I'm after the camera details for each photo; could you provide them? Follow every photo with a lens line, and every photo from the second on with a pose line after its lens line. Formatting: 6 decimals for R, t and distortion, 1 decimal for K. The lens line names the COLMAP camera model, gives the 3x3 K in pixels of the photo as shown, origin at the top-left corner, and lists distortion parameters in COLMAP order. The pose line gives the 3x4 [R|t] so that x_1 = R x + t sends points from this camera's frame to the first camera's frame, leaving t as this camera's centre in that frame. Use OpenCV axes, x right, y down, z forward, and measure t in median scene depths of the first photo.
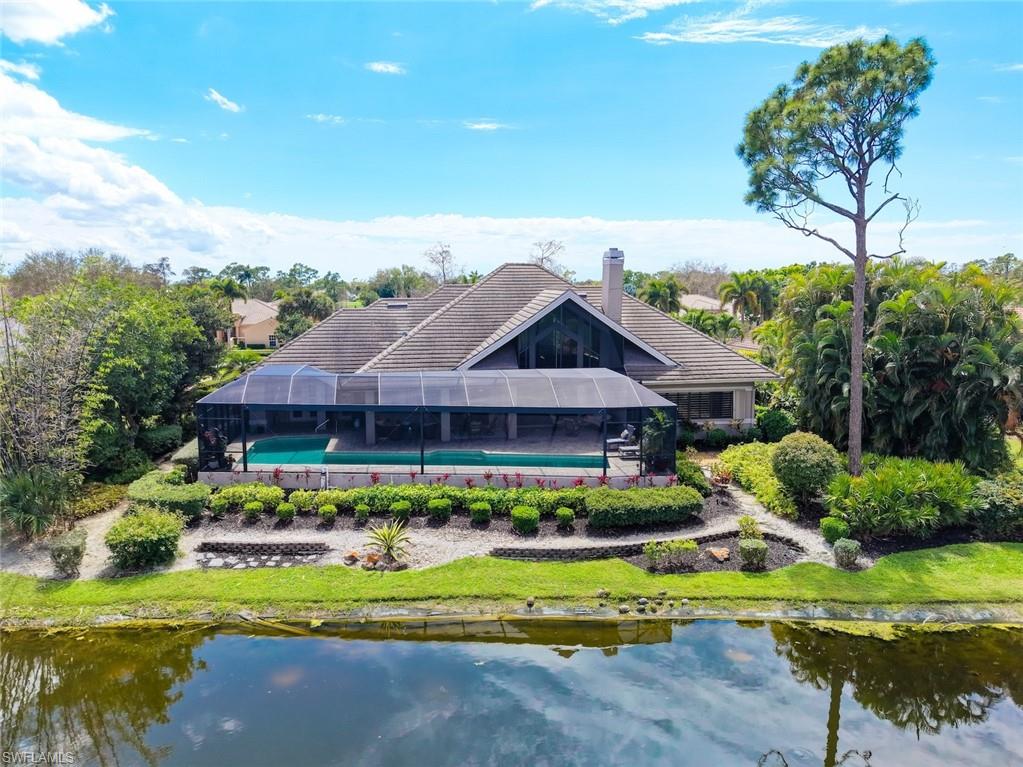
lens RADIAL K [[731.2, 0, 511.5], [0, 731.2, 383.5], [0, 0, 1]] dist [0.061778, -0.084755]
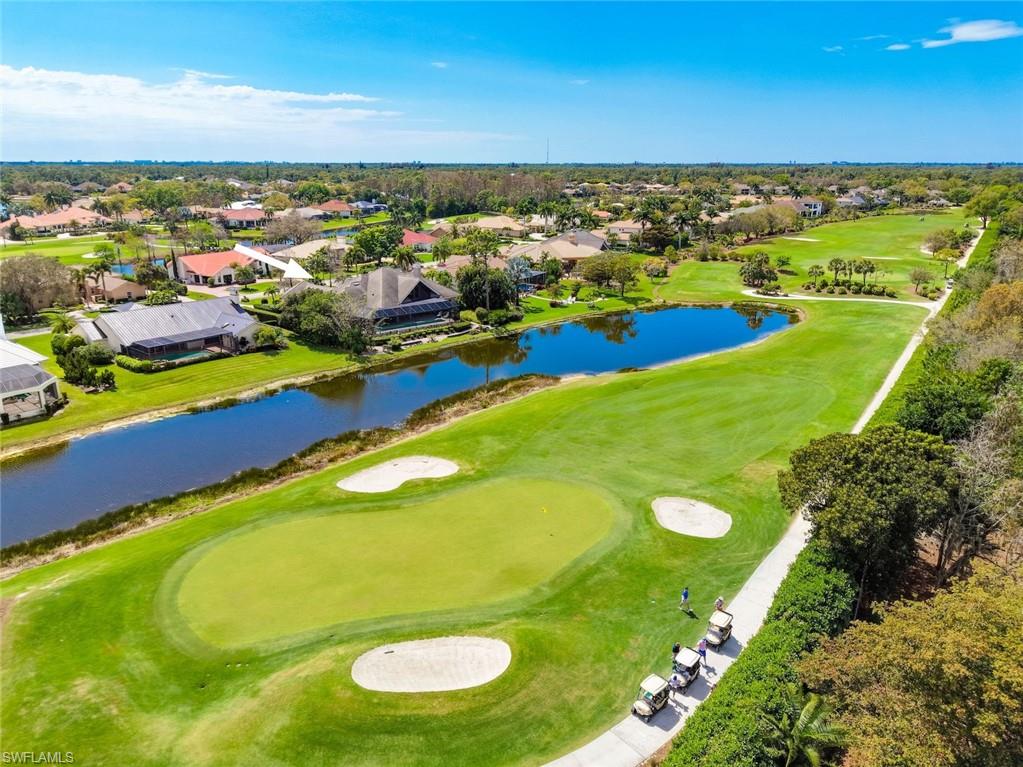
lens RADIAL K [[731.2, 0, 511.5], [0, 731.2, 383.5], [0, 0, 1]] dist [0.061778, -0.084755]
pose [[0.699340, -0.198921, 0.686553, -3.231132], [0.084240, 0.976739, 0.197190, -0.428021], [-0.709808, -0.080068, 0.699830, -2.919741]]
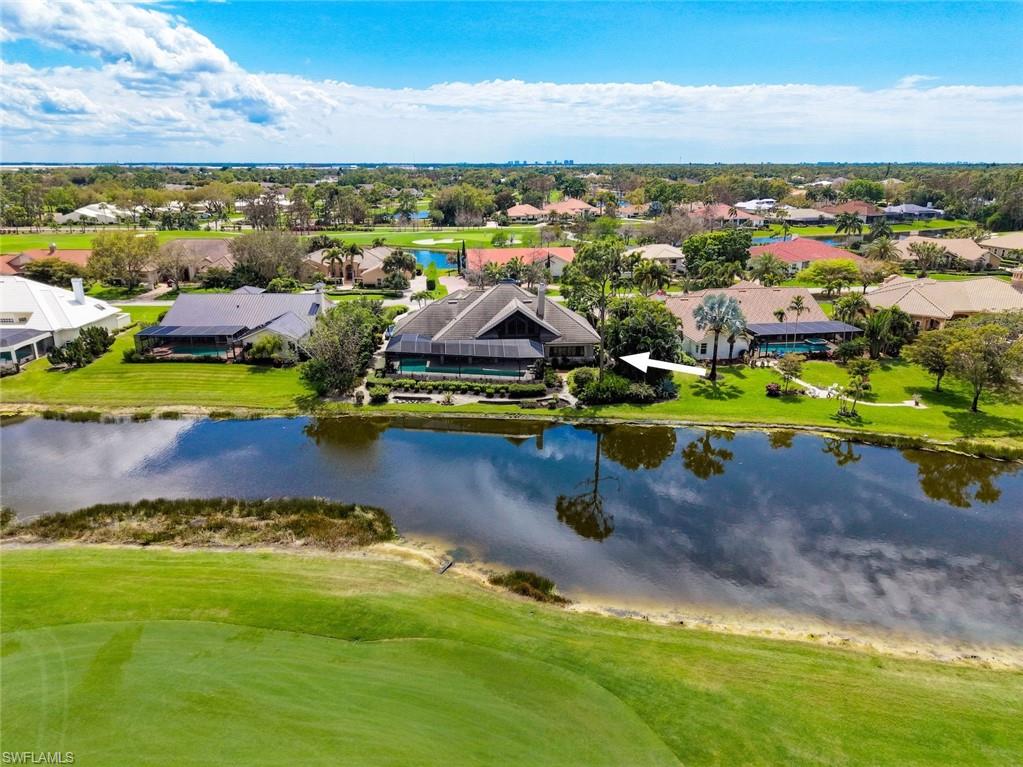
lens RADIAL K [[731.2, 0, 511.5], [0, 731.2, 383.5], [0, 0, 1]] dist [0.061778, -0.084755]
pose [[0.996681, 0.031976, -0.074864, 0.347980], [-0.019353, 0.986330, 0.163642, -0.380792], [0.079073, -0.161651, 0.983675, -2.138969]]
